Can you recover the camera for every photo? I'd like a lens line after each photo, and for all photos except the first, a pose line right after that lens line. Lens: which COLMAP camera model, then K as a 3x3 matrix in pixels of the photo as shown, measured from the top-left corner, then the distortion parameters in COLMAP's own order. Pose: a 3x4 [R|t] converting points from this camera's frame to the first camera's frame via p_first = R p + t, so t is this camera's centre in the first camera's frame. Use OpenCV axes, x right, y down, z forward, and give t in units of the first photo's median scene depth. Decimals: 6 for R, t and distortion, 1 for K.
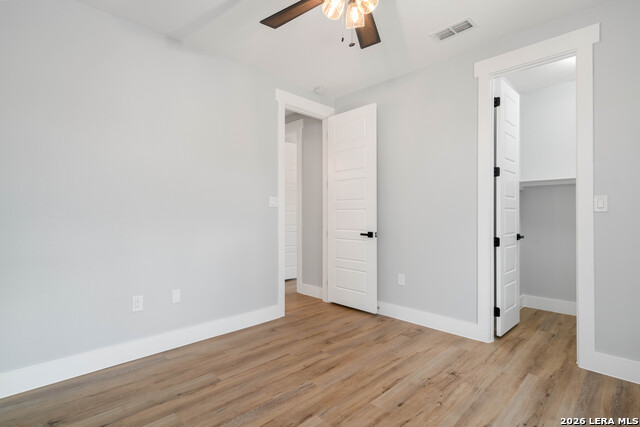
lens RADIAL K [[312.8, 0, 333.8], [0, 312.8, 212.2], [0, 0, 1]] dist [0.003386, -0.000586]
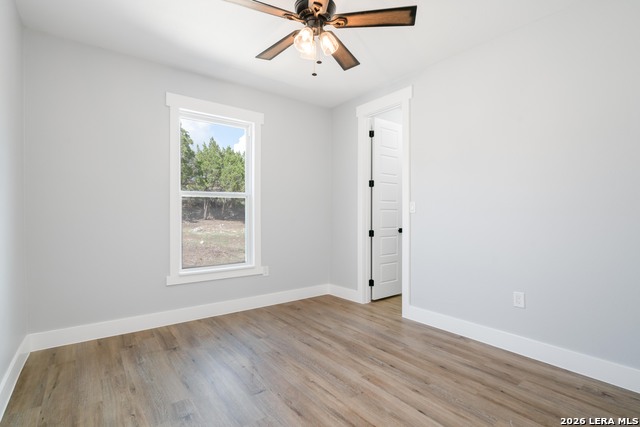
lens RADIAL K [[312.8, 0, 319.4], [0, 312.8, 215.2], [0, 0, 1]] dist [0.003386, -0.000586]
pose [[0.988090, 0.009473, -0.153587, 0.498611], [-0.008480, 0.999939, 0.007117, 0.005690], [0.153645, -0.005730, 0.988109, -0.421758]]
